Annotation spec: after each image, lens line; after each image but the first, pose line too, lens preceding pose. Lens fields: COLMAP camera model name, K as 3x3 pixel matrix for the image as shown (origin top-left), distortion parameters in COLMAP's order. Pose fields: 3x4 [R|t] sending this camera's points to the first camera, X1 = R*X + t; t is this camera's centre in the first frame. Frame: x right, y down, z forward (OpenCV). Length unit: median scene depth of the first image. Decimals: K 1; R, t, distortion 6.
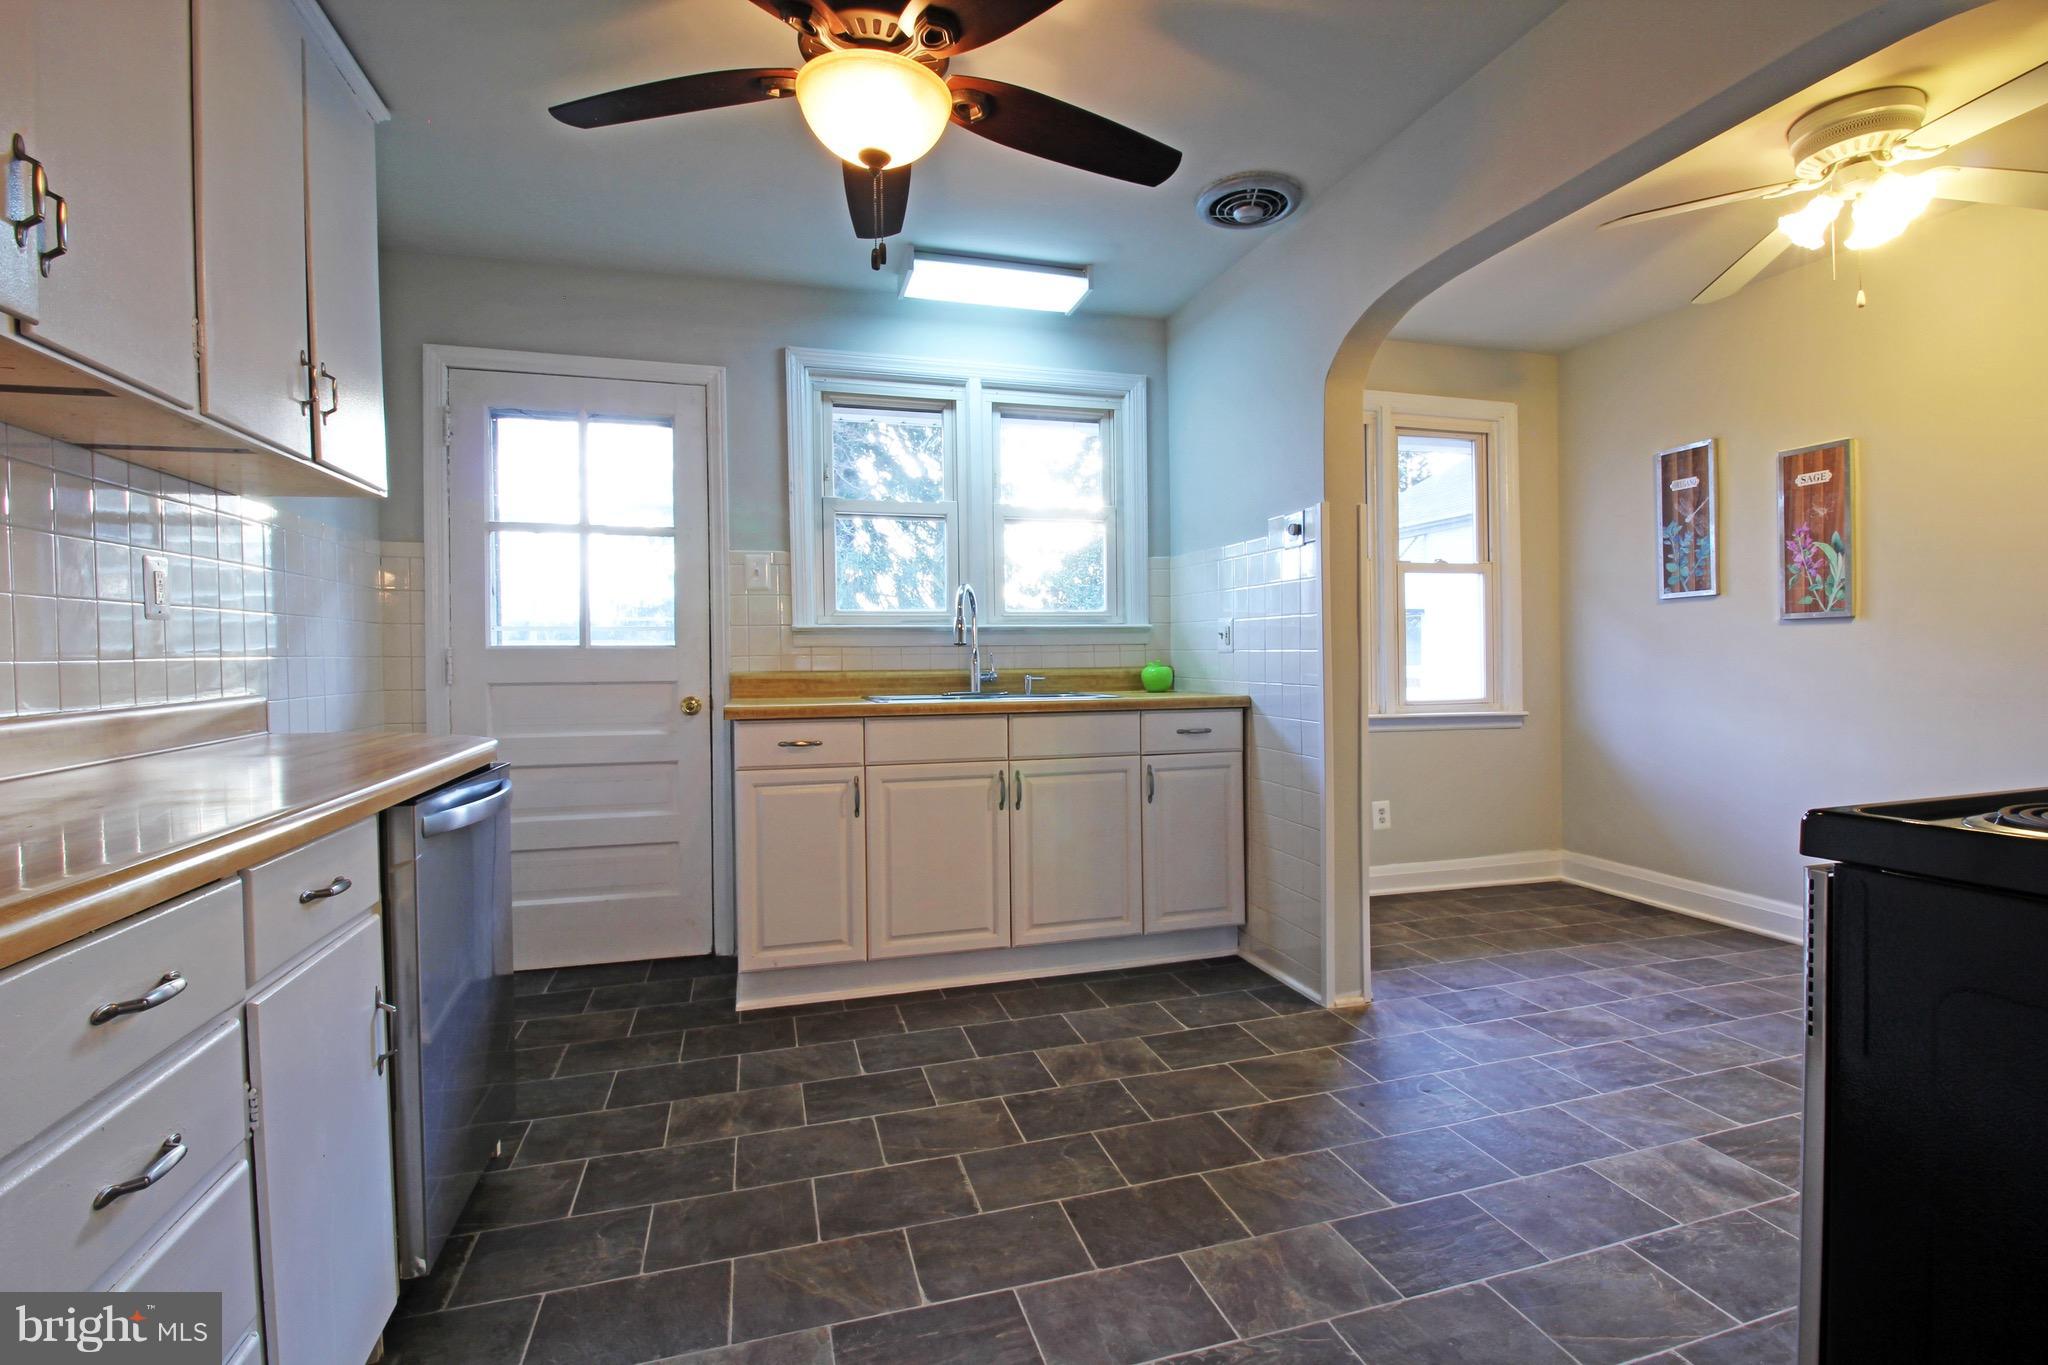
lens RADIAL K [[950.2, 0, 1041.8], [0, 950.2, 671.4], [0, 0, 1]] dist [0.004789, -0.014549]
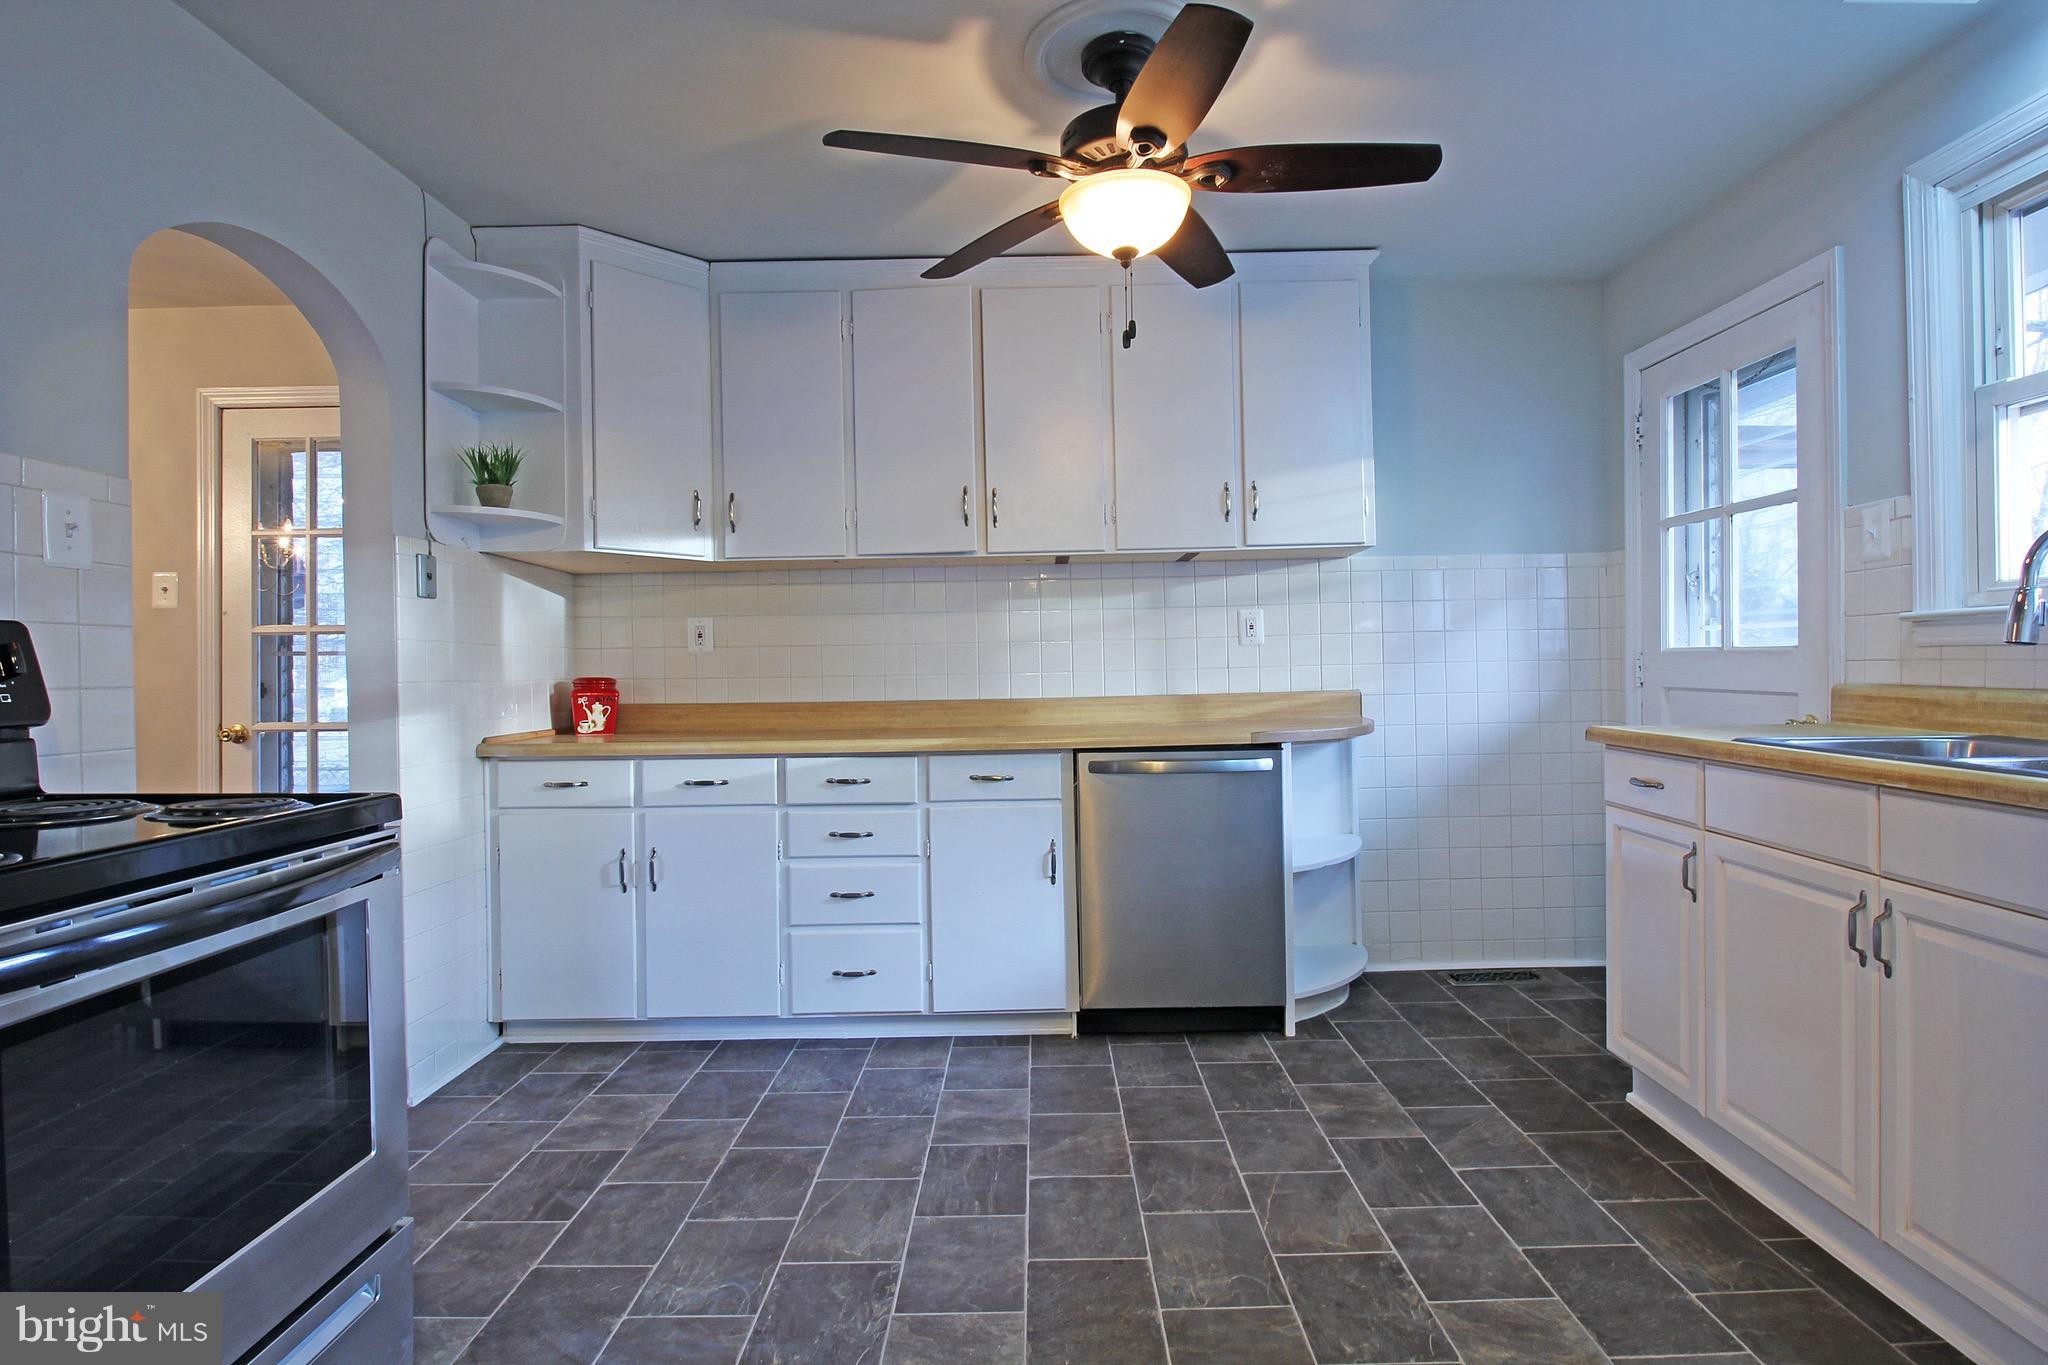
lens RADIAL K [[1019.3, 0, 1043.6], [0, 1019.3, 671.9], [0, 0, 1]] dist [0.004499, -0.014711]
pose [[-0.282791, 0.021815, -0.958933, 0.896623], [0.004465, 0.999760, 0.021427, -0.042692], [0.959171, 0.001778, -0.282821, 1.057375]]
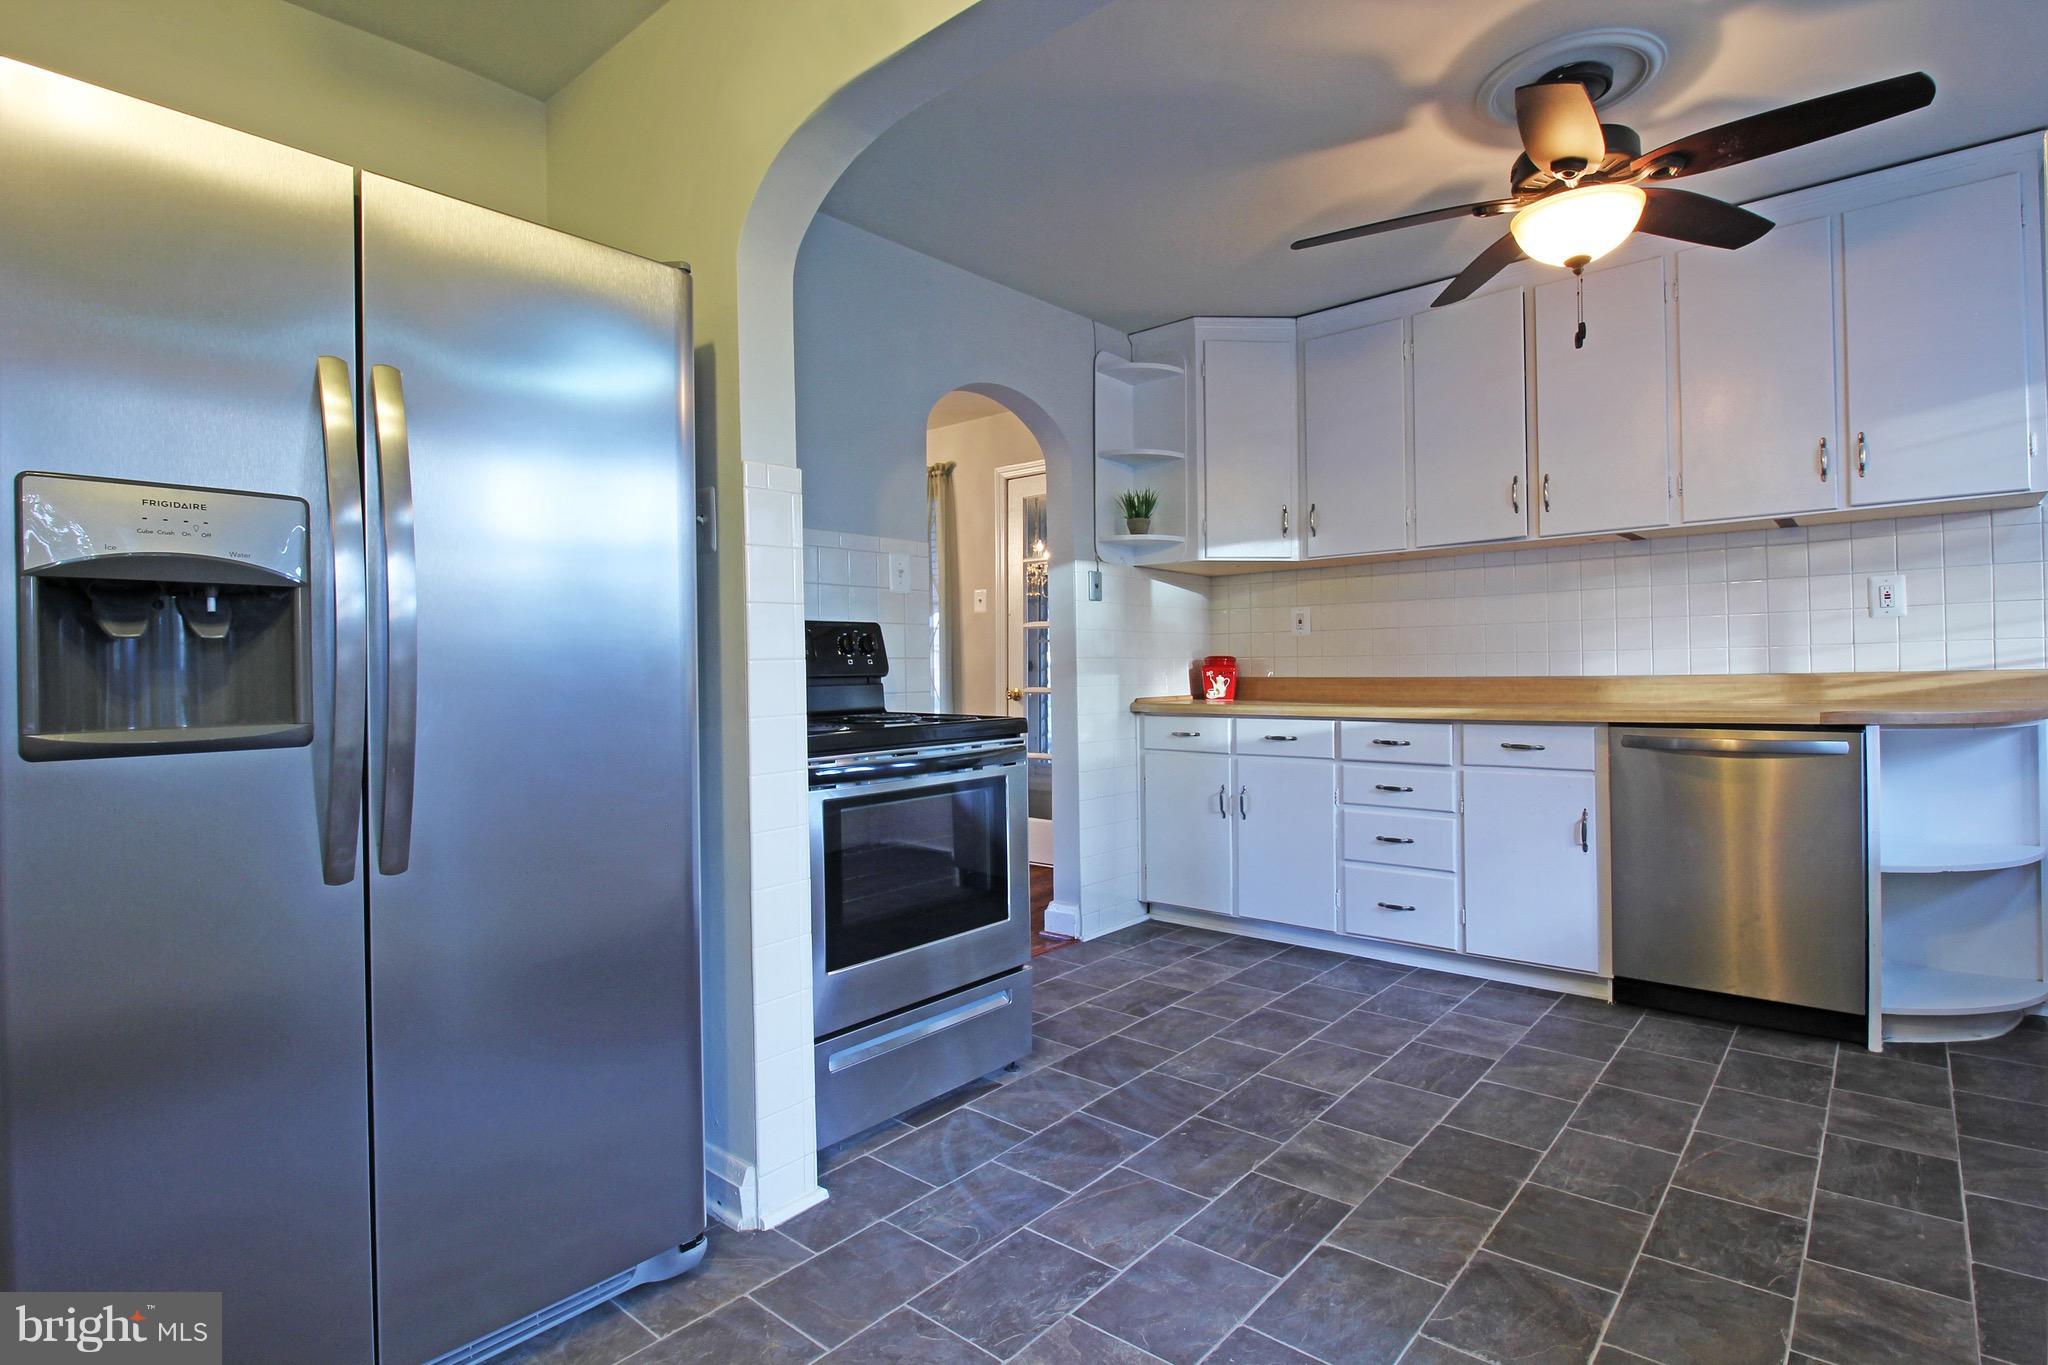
lens RADIAL K [[1019.3, 0, 1043.6], [0, 1019.3, 671.9], [0, 0, 1]] dist [0.004499, -0.014711]
pose [[-0.836751, 0.029502, -0.546788, 0.998473], [0.018629, 0.999503, 0.025421, -0.029903], [0.547266, 0.011085, -0.836885, 1.476670]]
